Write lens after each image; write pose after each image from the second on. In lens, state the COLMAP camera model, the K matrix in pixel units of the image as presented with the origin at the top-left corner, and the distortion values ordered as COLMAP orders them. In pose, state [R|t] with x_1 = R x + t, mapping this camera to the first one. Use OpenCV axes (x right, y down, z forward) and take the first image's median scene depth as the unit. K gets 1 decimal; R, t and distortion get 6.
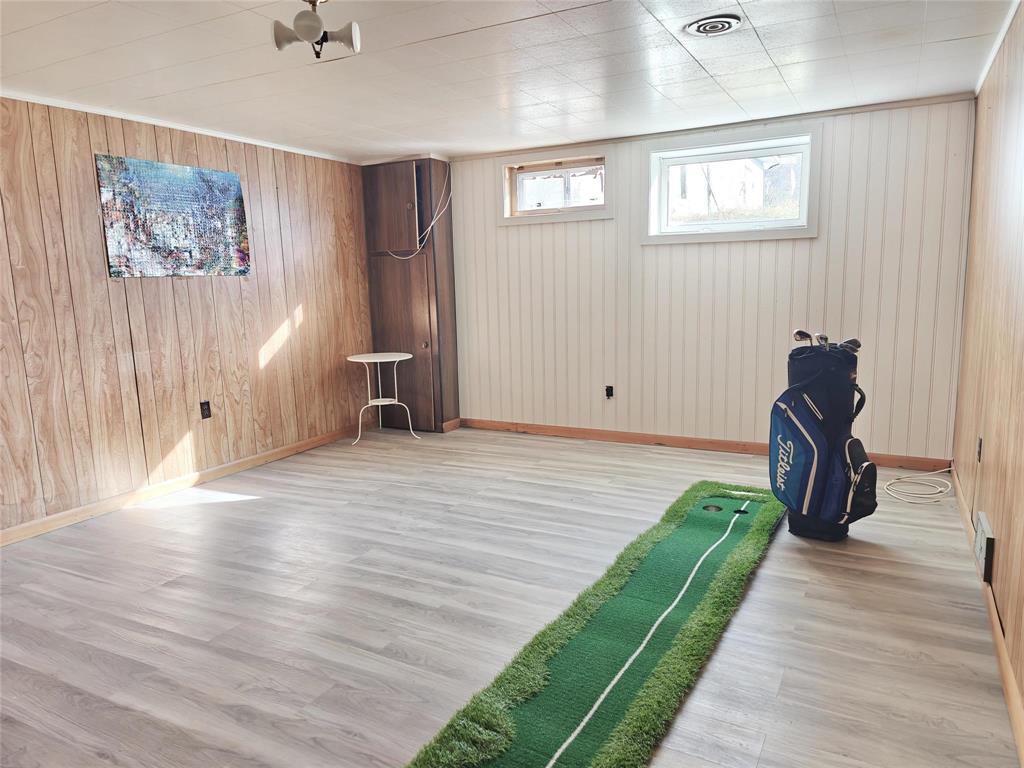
lens RADIAL K [[704.3, 0, 513.8], [0, 704.3, 387.6], [0, 0, 1]] dist [0.044306, -0.041072]
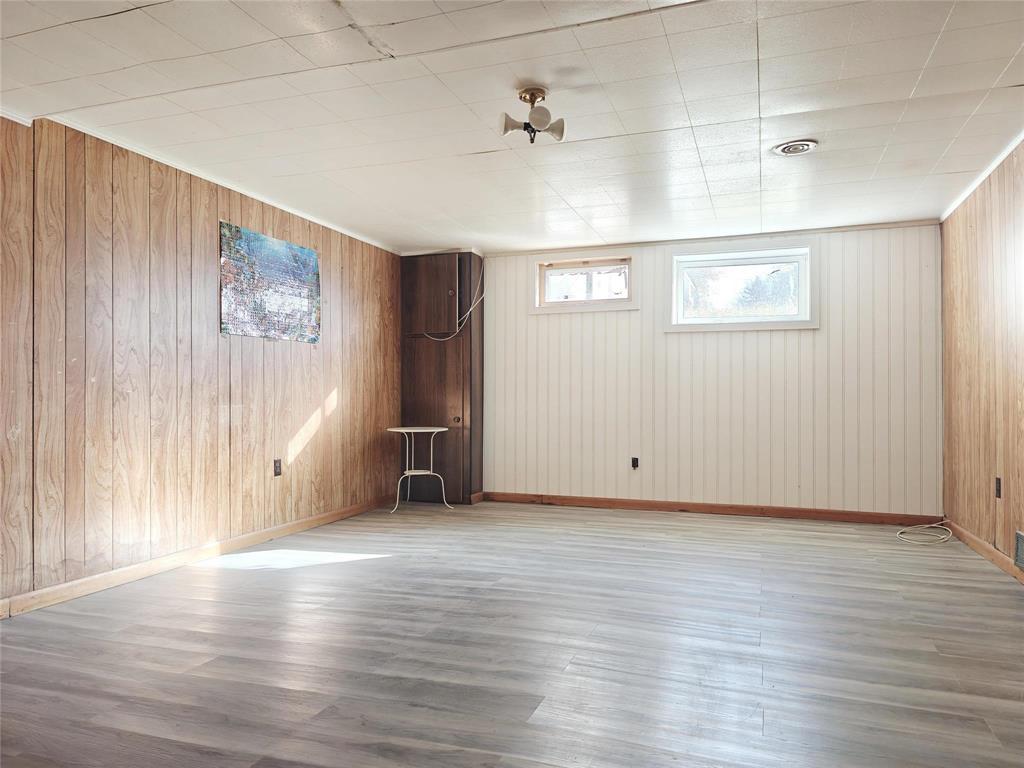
lens RADIAL K [[704.3, 0, 511.8], [0, 704.3, 388.9], [0, 0, 1]] dist [0.044306, -0.041072]
pose [[0.989070, 0.029158, 0.144537, -0.260405], [-0.004523, 0.985790, -0.167921, 0.093500], [-0.147379, 0.165432, 0.975147, -0.073996]]
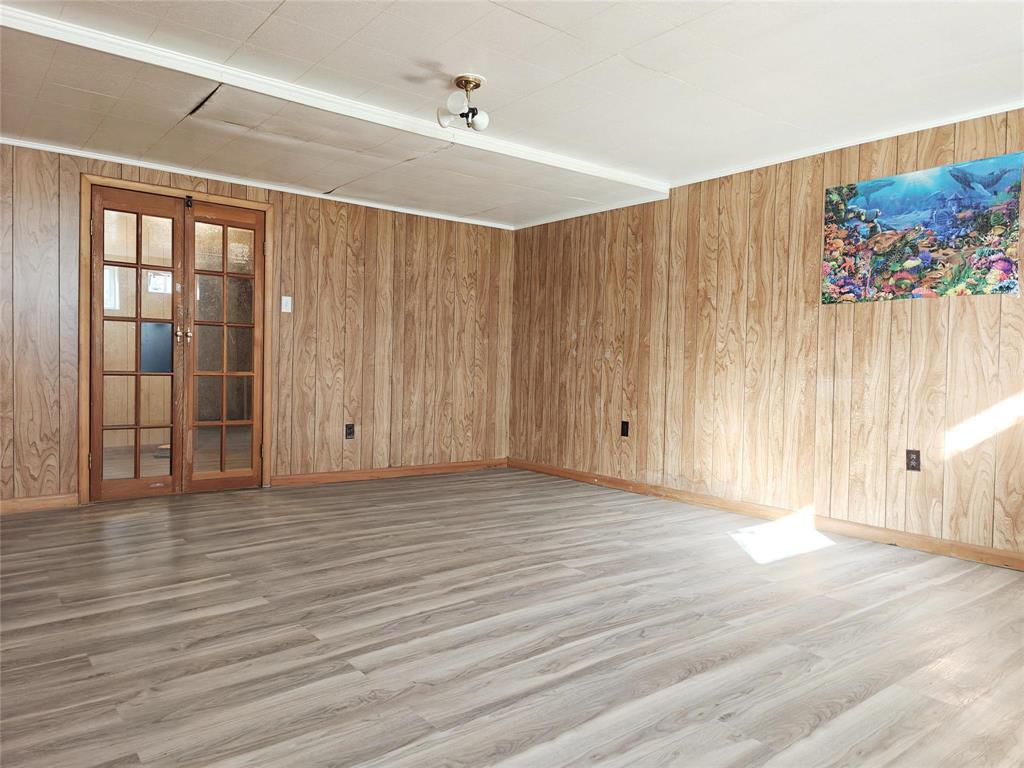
lens RADIAL K [[704.3, 0, 517.0], [0, 704.3, 388.6], [0, 0, 1]] dist [0.044306, -0.041072]
pose [[-0.389285, 0.053952, -0.919536, 0.513221], [-0.148603, 0.981528, 0.120500, -0.084185], [0.909051, 0.183554, -0.374077, 0.910111]]
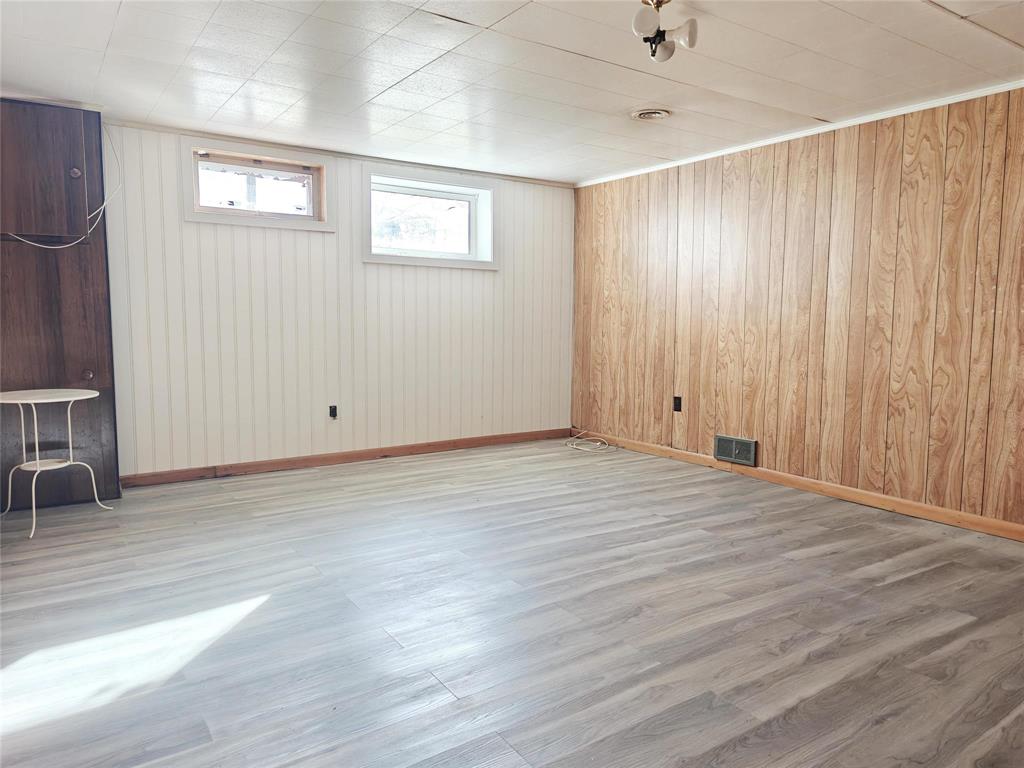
lens RADIAL K [[704.3, 0, 514.5], [0, 704.3, 389.9], [0, 0, 1]] dist [0.044306, -0.041072]
pose [[0.463585, -0.064915, 0.883671, -0.719007], [0.116221, 0.993151, 0.011987, -0.007976], [-0.878397, 0.097144, 0.467954, 0.402769]]
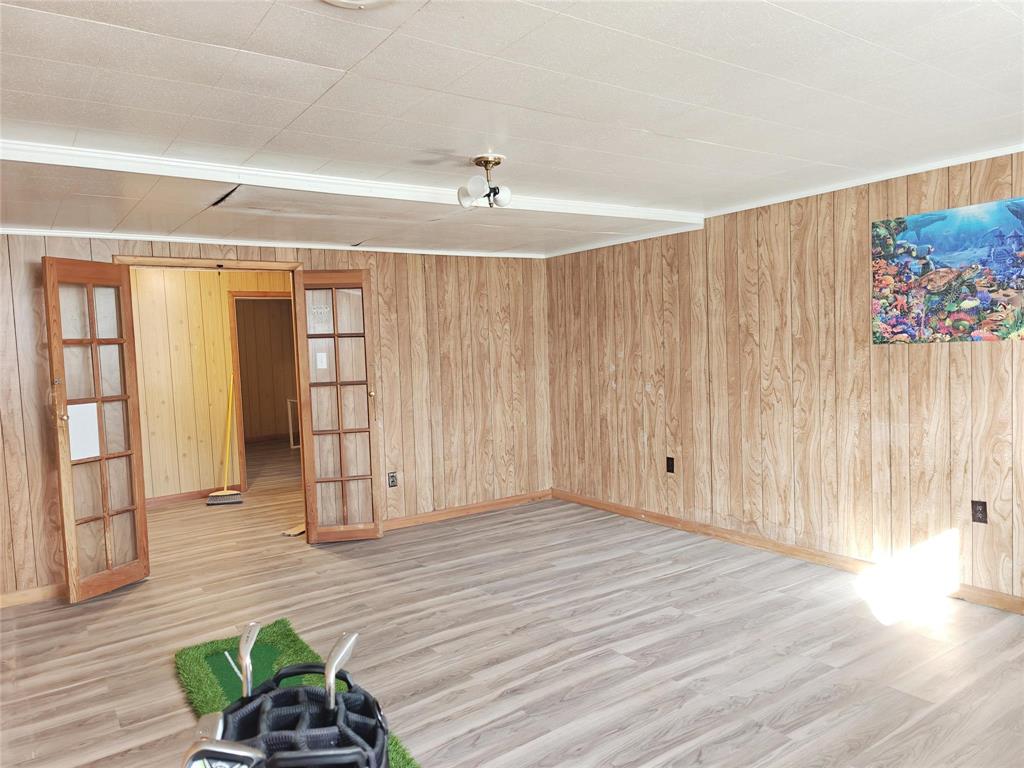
lens RADIAL K [[704.3, 0, 518.0], [0, 704.3, 390.0], [0, 0, 1]] dist [0.044306, -0.041072]
pose [[-0.437803, 0.106830, -0.892701, 0.485406], [-0.084769, 0.983587, 0.159280, -0.188141], [0.895066, 0.145406, -0.421562, 0.890814]]
